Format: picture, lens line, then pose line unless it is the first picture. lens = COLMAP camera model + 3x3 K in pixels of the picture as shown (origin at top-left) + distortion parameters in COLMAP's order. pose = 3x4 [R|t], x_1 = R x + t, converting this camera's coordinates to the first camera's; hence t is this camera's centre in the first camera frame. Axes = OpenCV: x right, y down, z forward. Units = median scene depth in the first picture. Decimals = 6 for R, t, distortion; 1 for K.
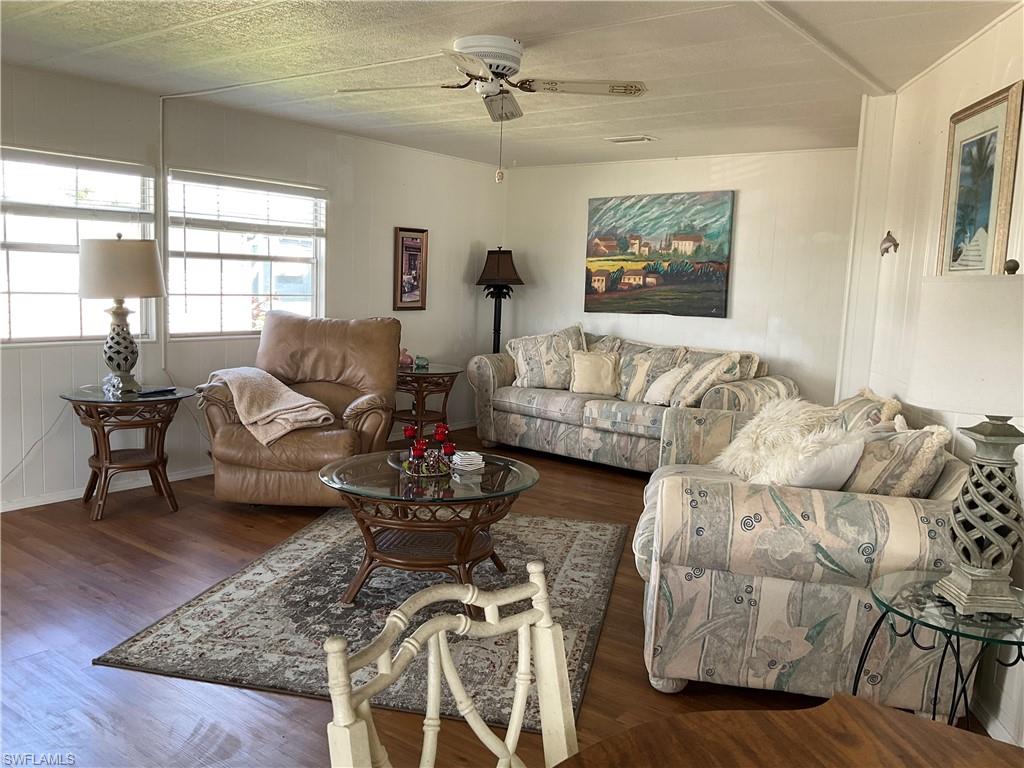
lens RADIAL K [[842.7, 0, 506.2], [0, 842.7, 385.5], [0, 0, 1]] dist [0.074675, -0.120390]
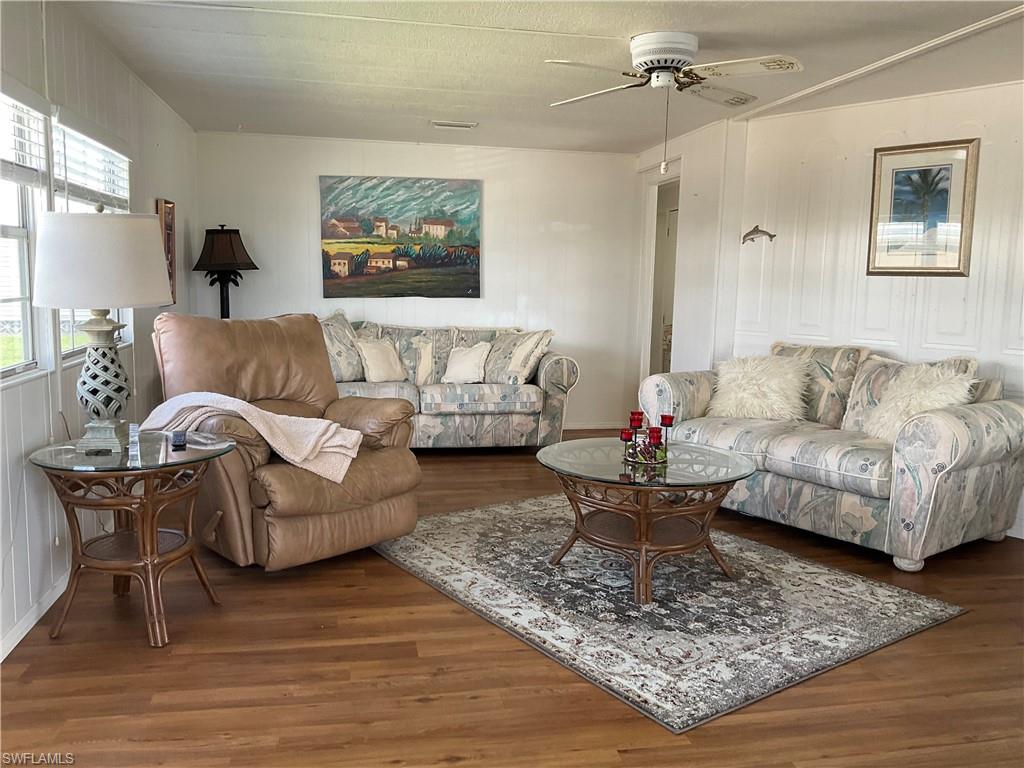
lens RADIAL K [[842.7, 0, 509.0], [0, 842.7, 389.1], [0, 0, 1]] dist [0.074675, -0.120390]
pose [[0.659106, -0.123215, 0.741888, -0.532512], [0.101016, 0.992052, 0.075018, -0.040950], [-0.745235, 0.025497, 0.666314, 0.252856]]
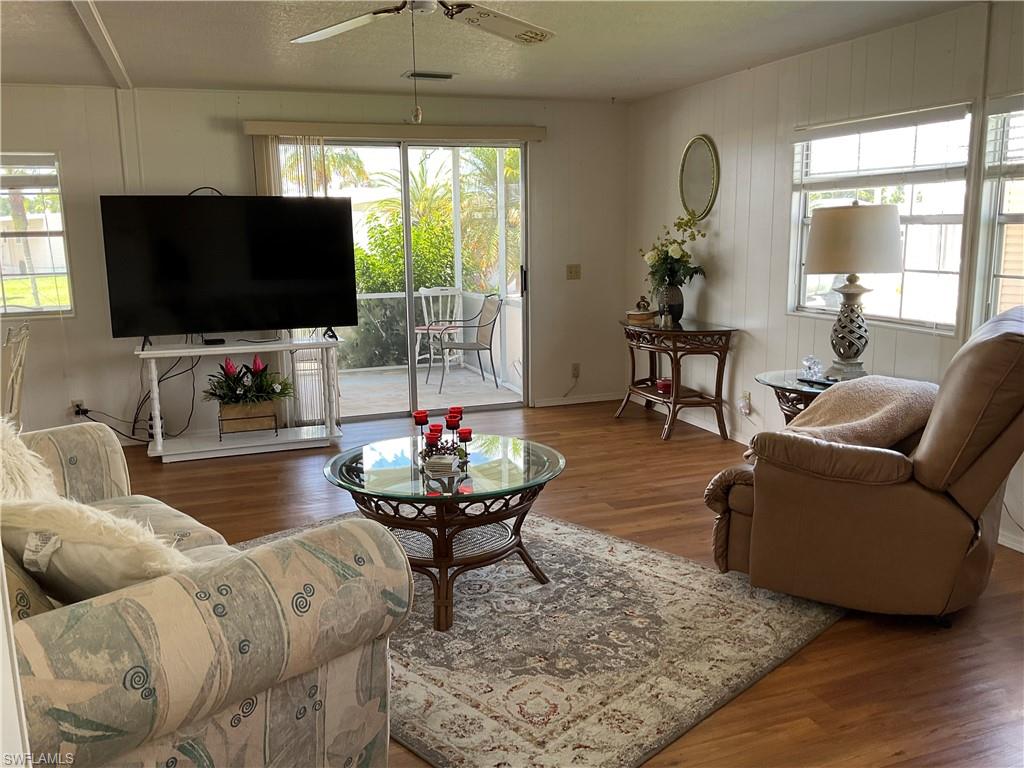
lens RADIAL K [[842.7, 0, 513.5], [0, 842.7, 376.8], [0, 0, 1]] dist [0.074675, -0.120390]
pose [[-0.529630, 0.117542, -0.840046, 0.352969], [-0.116376, 0.970918, 0.209226, -0.104171], [0.840208, 0.208573, -0.500548, 0.849999]]
